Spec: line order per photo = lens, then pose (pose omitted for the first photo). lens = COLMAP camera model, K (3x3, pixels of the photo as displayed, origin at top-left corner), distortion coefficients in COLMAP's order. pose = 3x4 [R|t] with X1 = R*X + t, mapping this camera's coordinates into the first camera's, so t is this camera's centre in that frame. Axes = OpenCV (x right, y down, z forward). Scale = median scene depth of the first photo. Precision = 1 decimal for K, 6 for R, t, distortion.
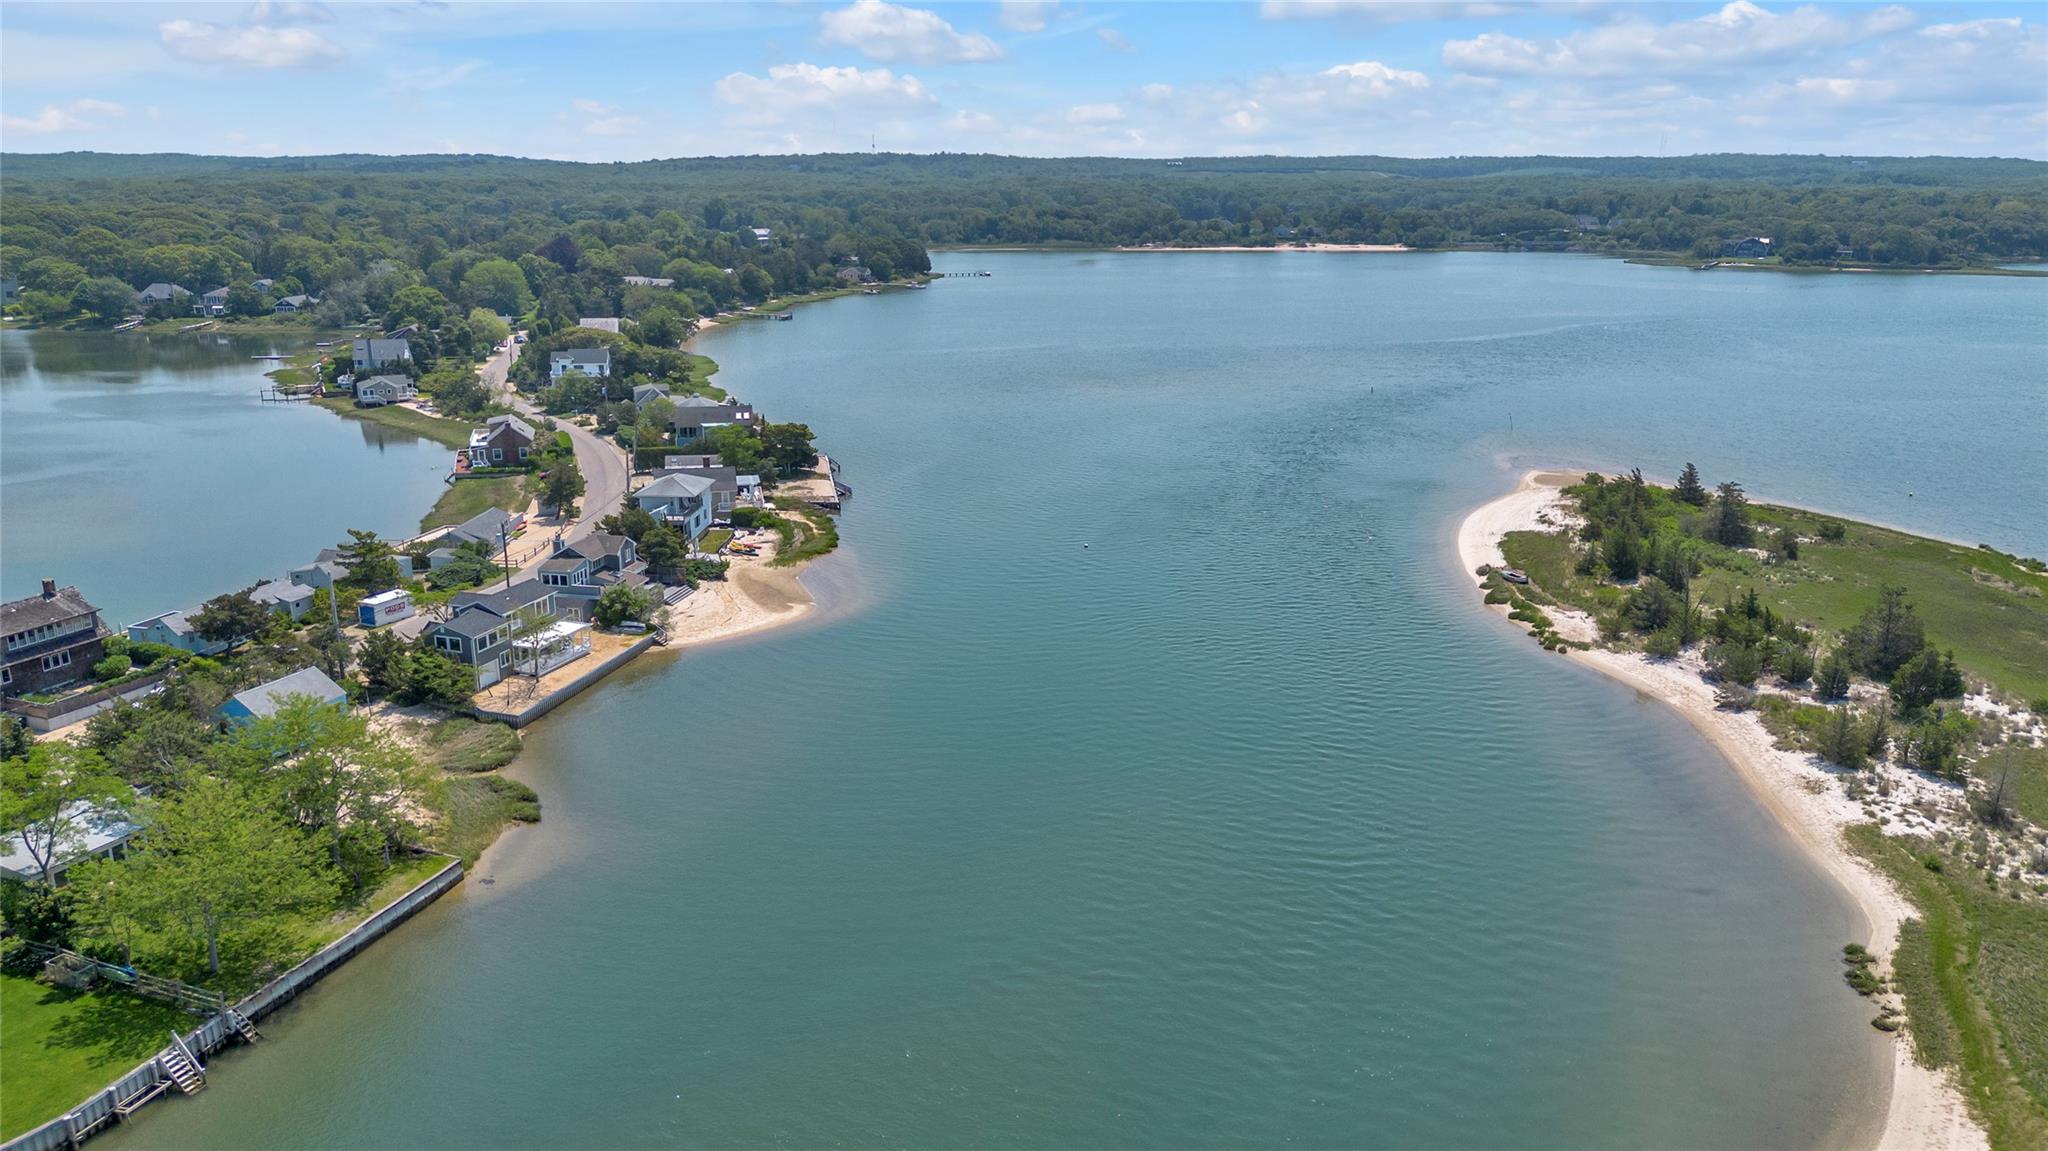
lens RADIAL K [[1485.8, 0, 1024.0], [0, 1485.8, 575.5], [0, 0, 1]] dist [0.059873, -0.057734]
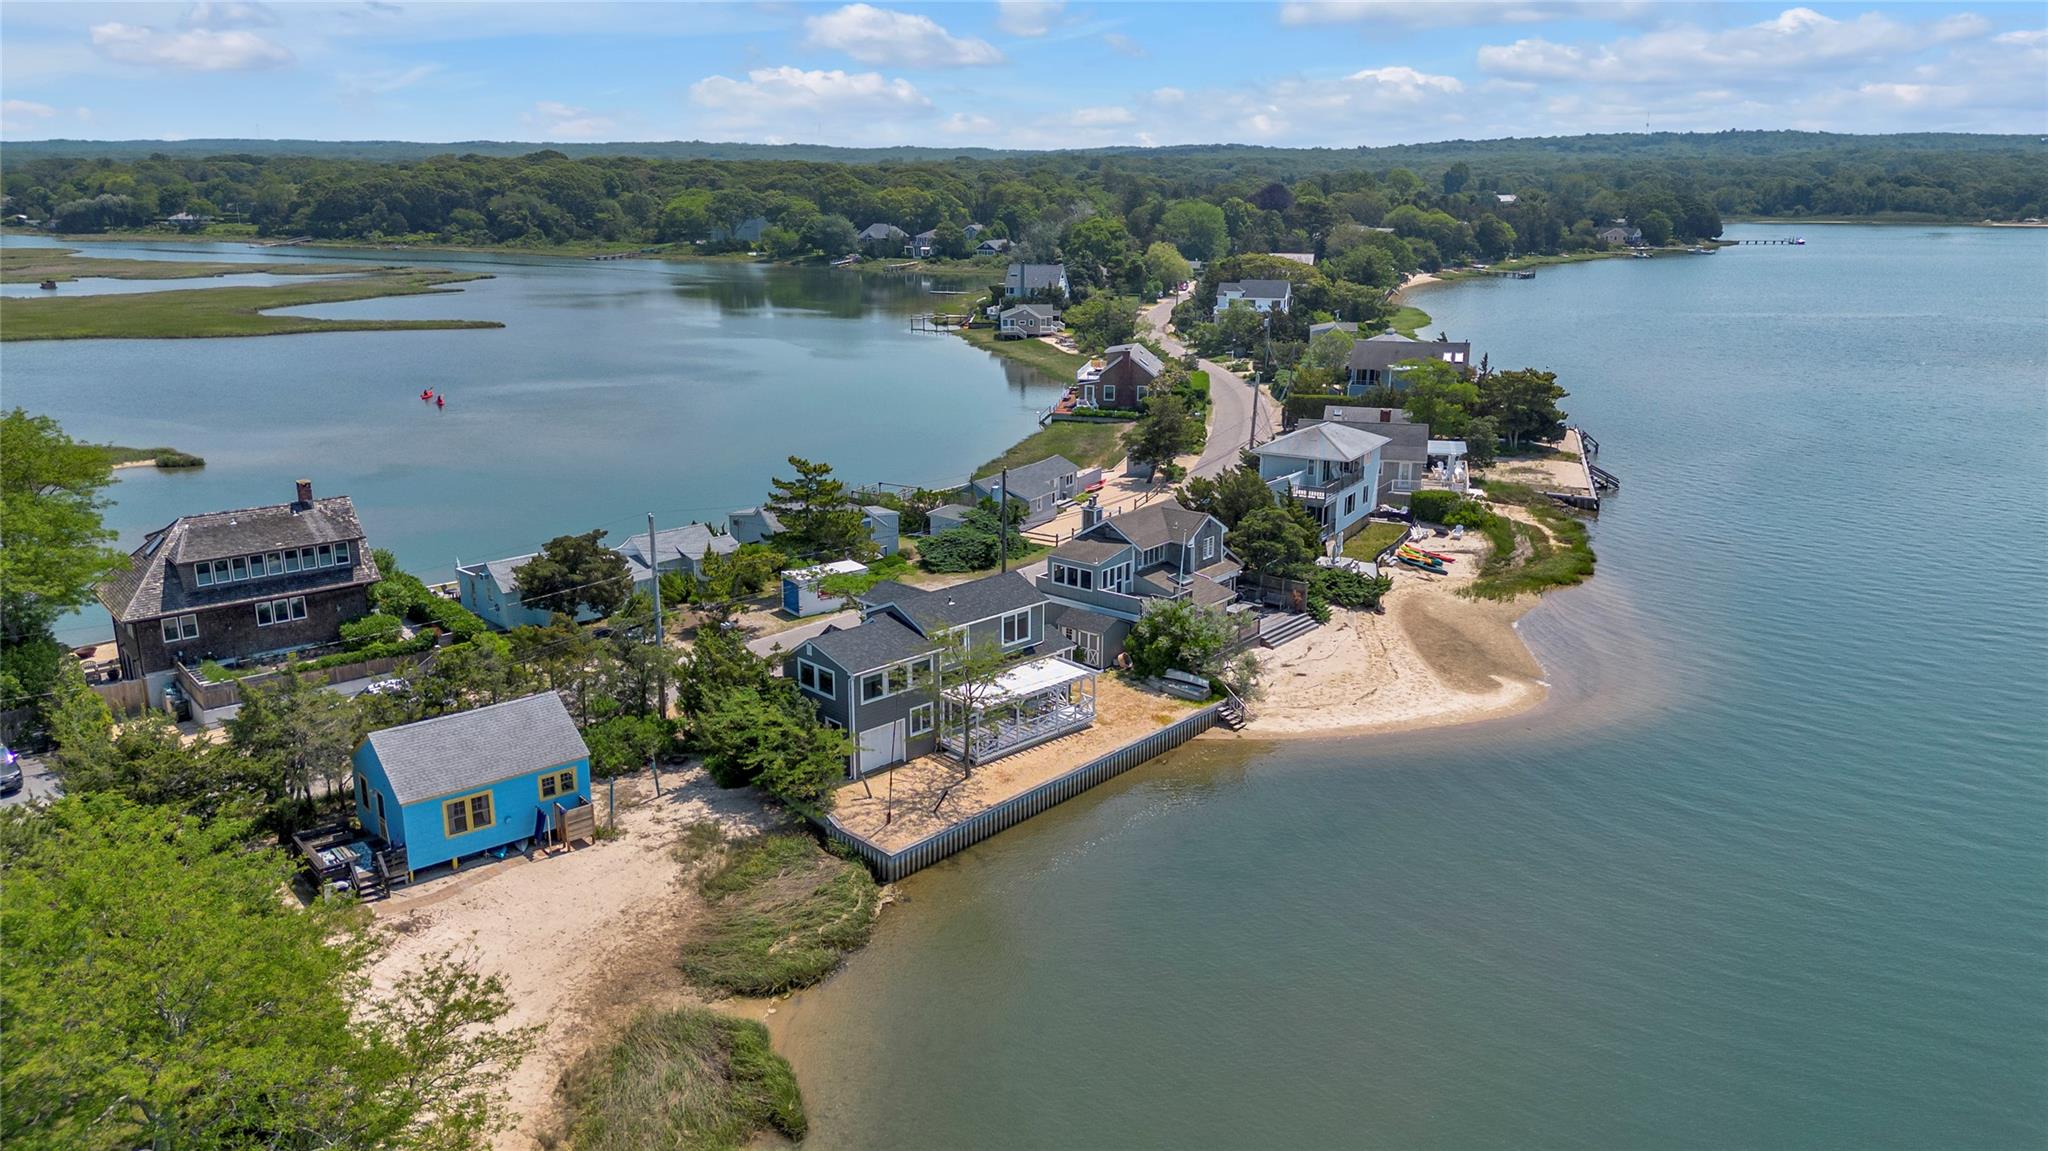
lens RADIAL K [[1485.8, 0, 1024.0], [0, 1485.8, 575.5], [0, 0, 1]] dist [0.059873, -0.057734]
pose [[0.890627, 0.122511, -0.437920, -0.021330], [-0.121800, 0.992106, 0.029836, -0.003010], [0.438118, 0.026766, 0.898519, 0.122732]]
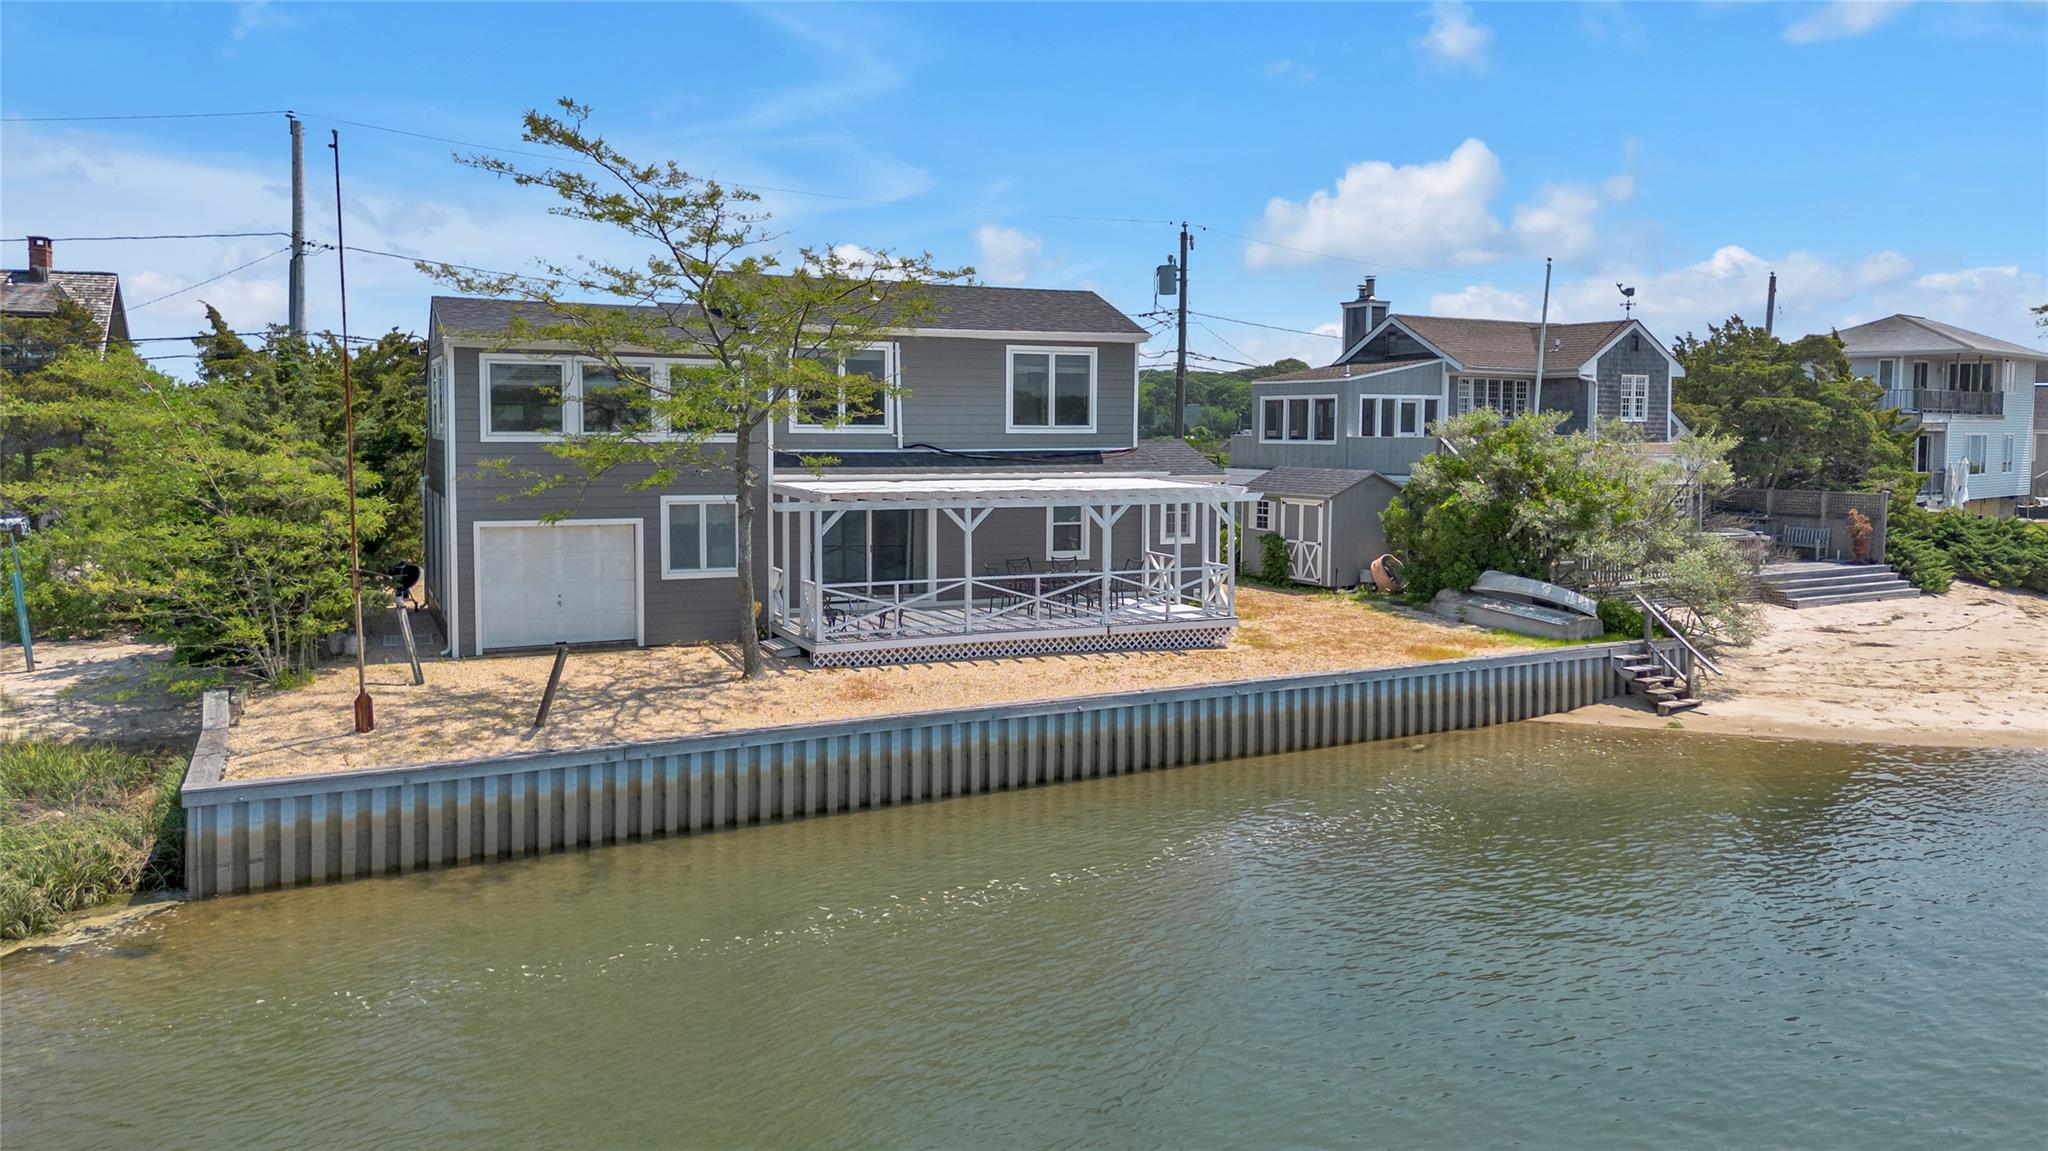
lens RADIAL K [[1460.3, 0, 1004.4], [0, 1460.3, 567.1], [0, 0, 1]] dist [0.070393, -0.070400]
pose [[0.689312, 0.074097, -0.720666, -0.041333], [-0.195068, 0.977001, -0.086129, 0.015033], [0.697709, 0.199949, 0.687912, 0.199853]]
